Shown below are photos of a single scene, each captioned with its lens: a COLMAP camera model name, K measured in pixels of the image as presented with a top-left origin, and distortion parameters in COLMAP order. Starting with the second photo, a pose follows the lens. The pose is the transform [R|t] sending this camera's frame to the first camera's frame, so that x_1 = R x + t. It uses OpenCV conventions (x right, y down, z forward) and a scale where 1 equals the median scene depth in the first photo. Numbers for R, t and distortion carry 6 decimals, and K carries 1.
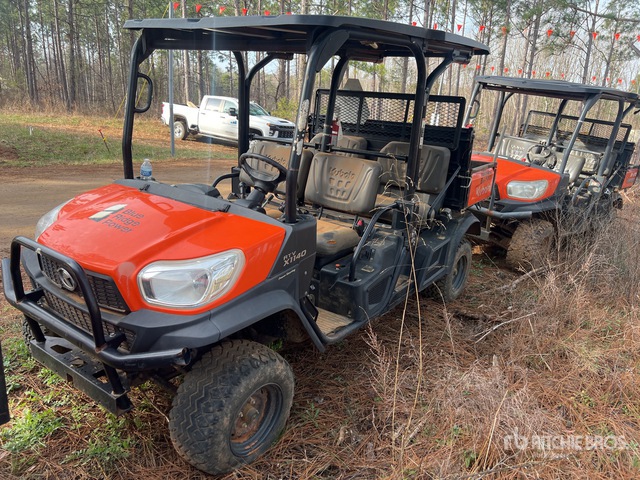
lens RADIAL K [[504.5, 0, 320.0], [0, 504.5, 240.0], [0, 0, 1]] dist [0.003902, 0.000342]
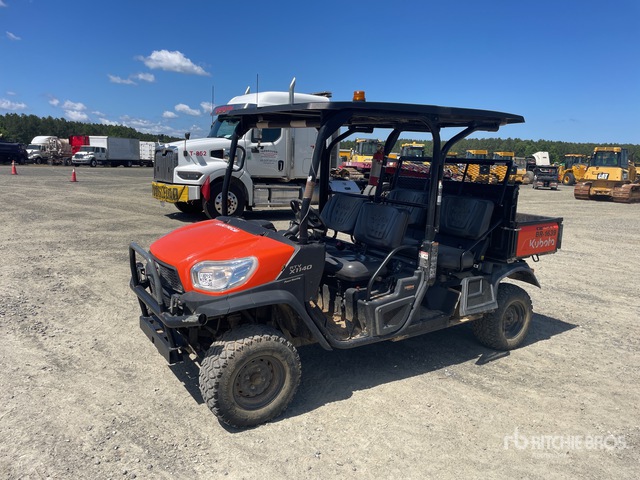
lens RADIAL K [[490.4, 0, 320.0], [0, 490.4, 240.0], [0, 0, 1]] dist [0.046497, -0.000388]
pose [[0.937896, 0.051319, -0.343101, 0.475053], [-0.095545, 0.988961, -0.113258, 0.106209], [0.333501, 0.139005, 0.932446, -0.260855]]
